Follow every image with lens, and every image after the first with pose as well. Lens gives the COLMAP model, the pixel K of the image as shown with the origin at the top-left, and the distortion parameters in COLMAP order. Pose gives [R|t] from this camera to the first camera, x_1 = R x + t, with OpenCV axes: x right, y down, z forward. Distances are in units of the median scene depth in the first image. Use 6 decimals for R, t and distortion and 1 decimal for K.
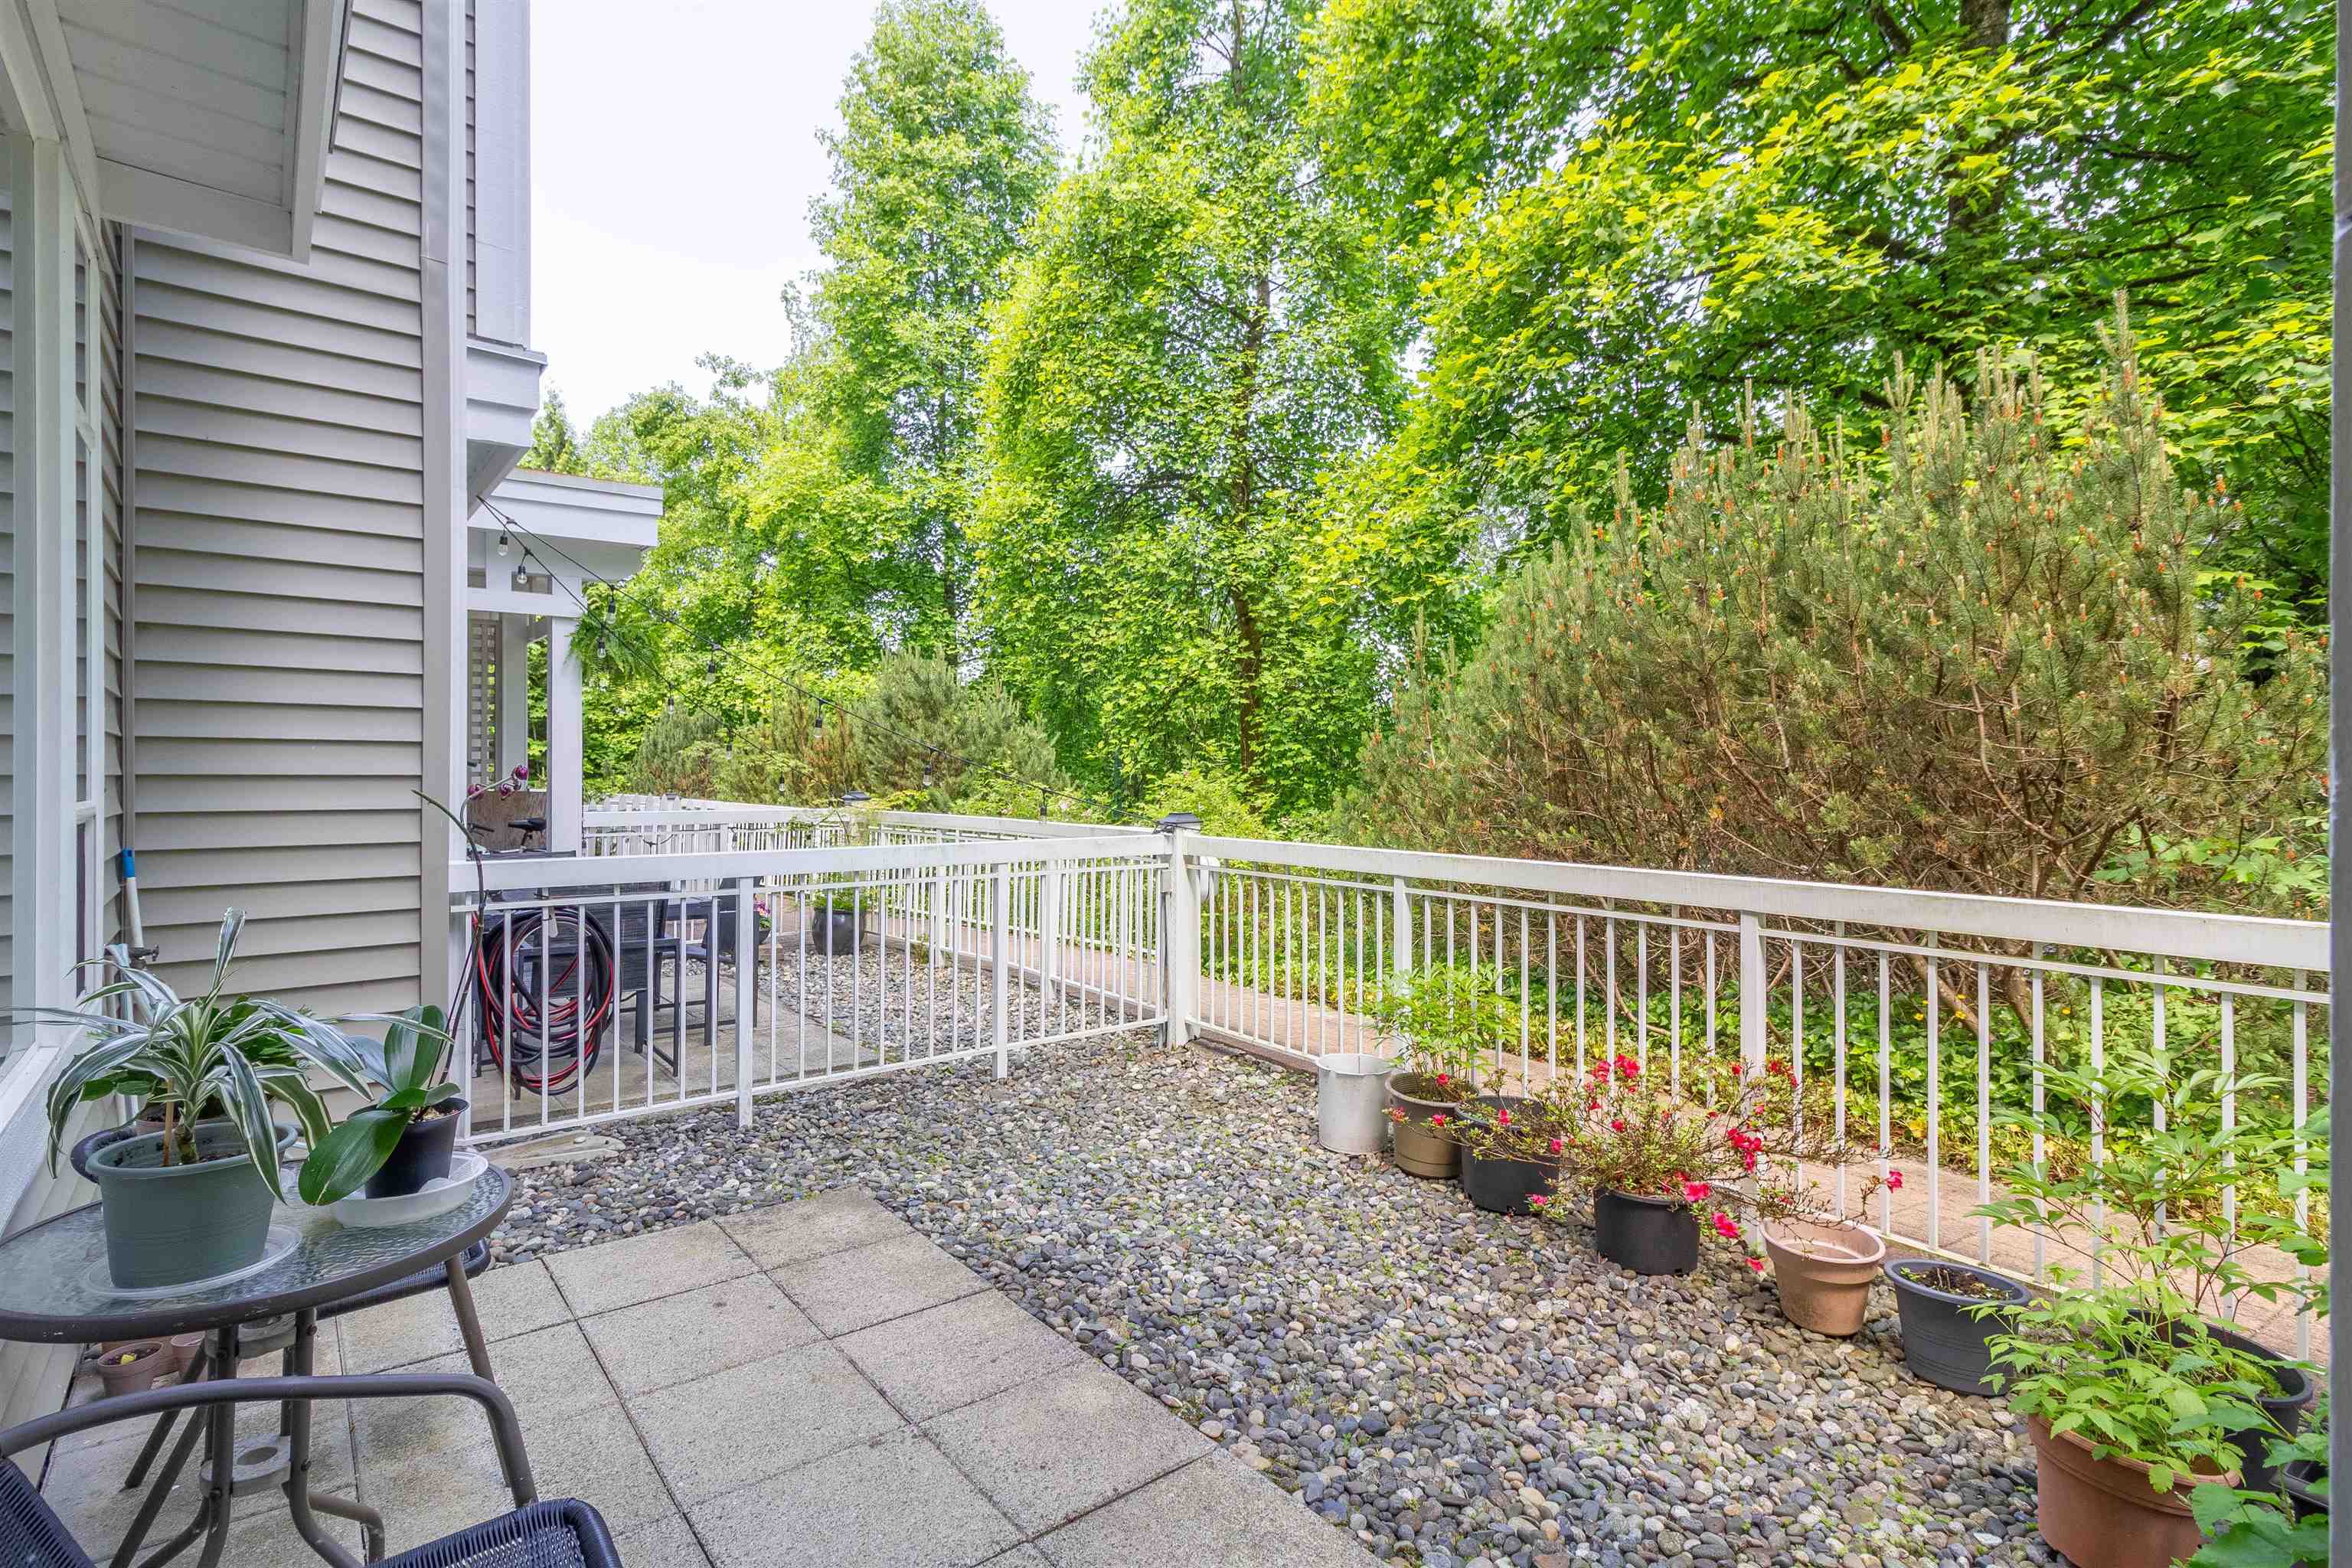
lens RADIAL K [[1097.7, 0, 1182.5], [0, 1097.7, 766.8], [0, 0, 1]] dist [-0.001918, 0.000515]
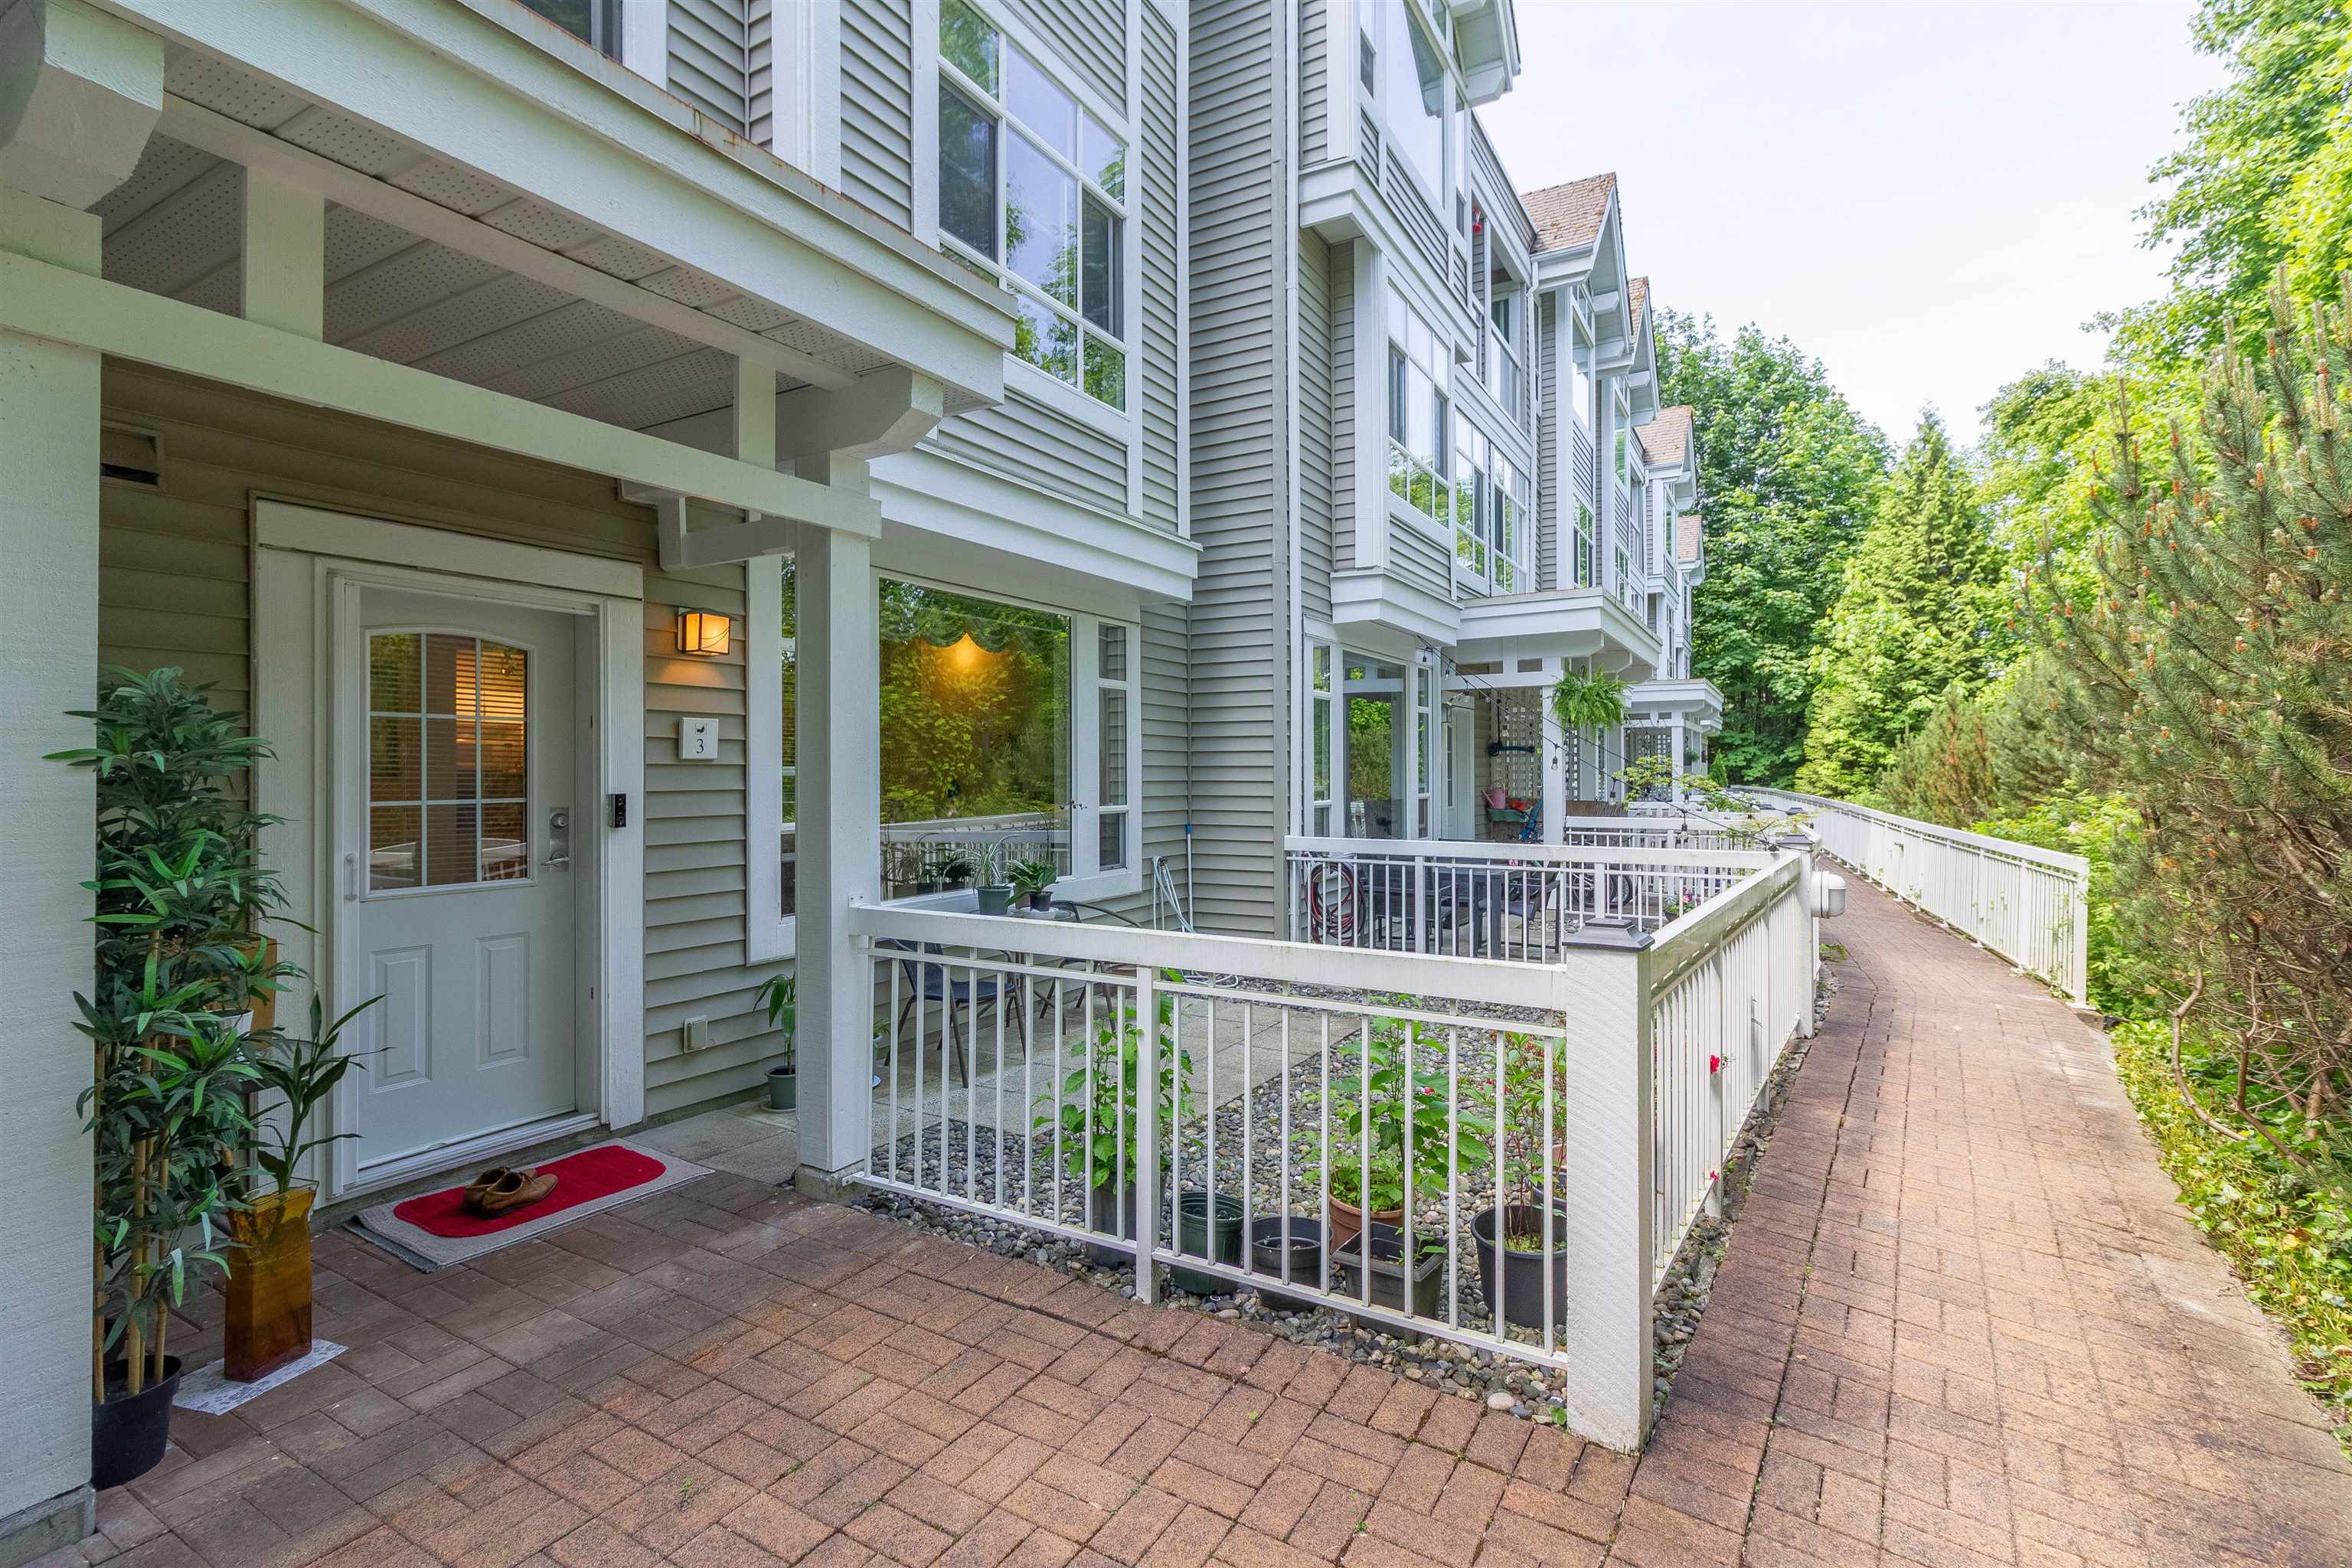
lens RADIAL K [[1097.7, 0, 1182.5], [0, 1097.7, 766.8], [0, 0, 1]] dist [-0.001918, 0.000515]
pose [[0.350081, -0.002938, -0.936715, 0.741388], [-0.000258, 0.999995, -0.003233, -0.010269], [0.936719, 0.001374, 0.350079, -0.064020]]
